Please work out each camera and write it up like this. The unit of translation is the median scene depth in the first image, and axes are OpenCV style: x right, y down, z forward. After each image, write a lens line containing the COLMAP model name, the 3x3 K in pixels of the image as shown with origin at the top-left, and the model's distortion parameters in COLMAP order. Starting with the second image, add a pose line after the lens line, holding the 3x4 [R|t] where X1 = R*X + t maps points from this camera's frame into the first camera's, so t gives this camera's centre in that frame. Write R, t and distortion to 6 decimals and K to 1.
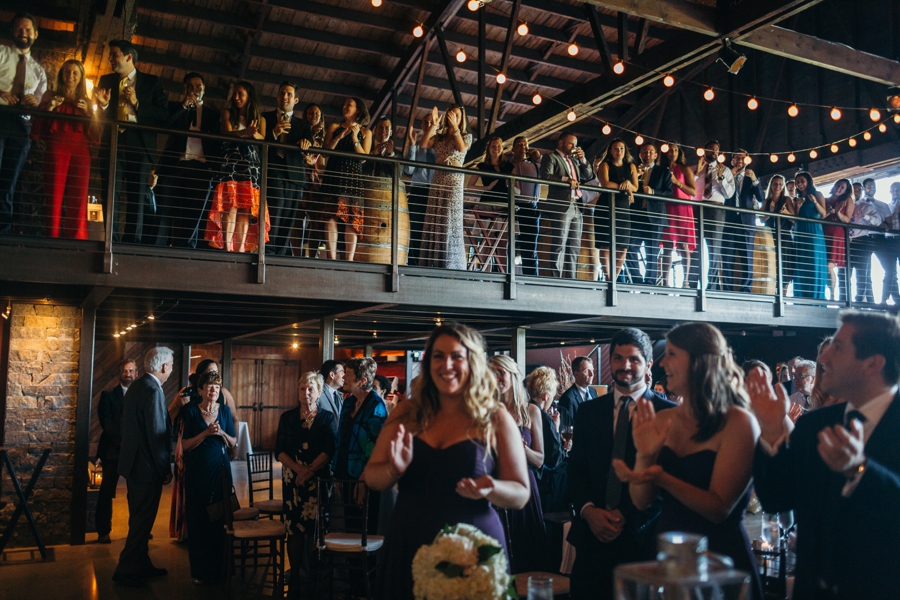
lens RADIAL K [[871.1, 0, 452.7], [0, 871.1, 296.7], [0, 0, 1]] dist [-0.061905, 0.000000]
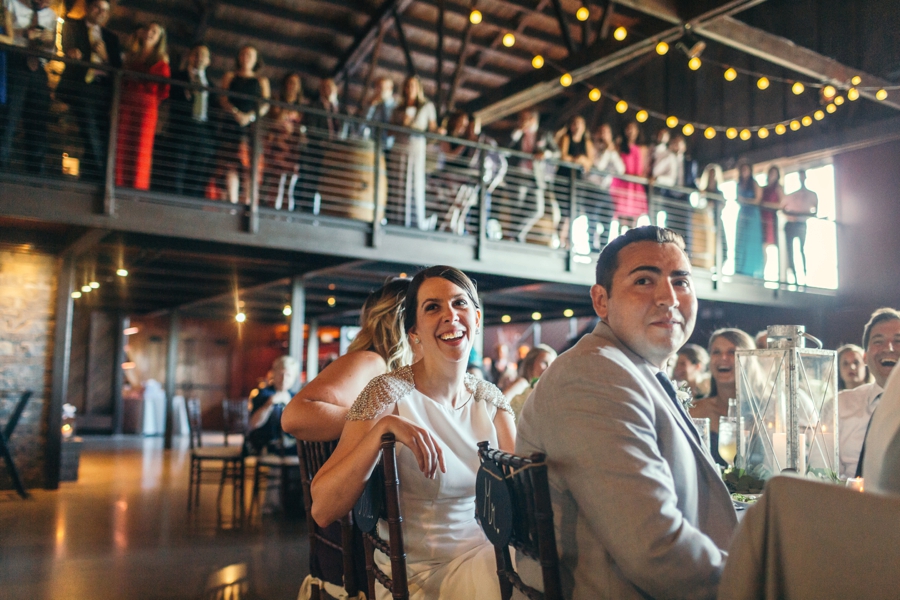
lens RADIAL K [[871.1, 0, 447.3], [0, 871.1, 302.5], [0, 0, 1]] dist [-0.061905, 0.000000]
pose [[0.994275, 0.026272, 0.103574, -0.083244], [-0.026884, 0.999628, 0.004515, 0.051129], [-0.103417, -0.007274, 0.994611, -0.057828]]
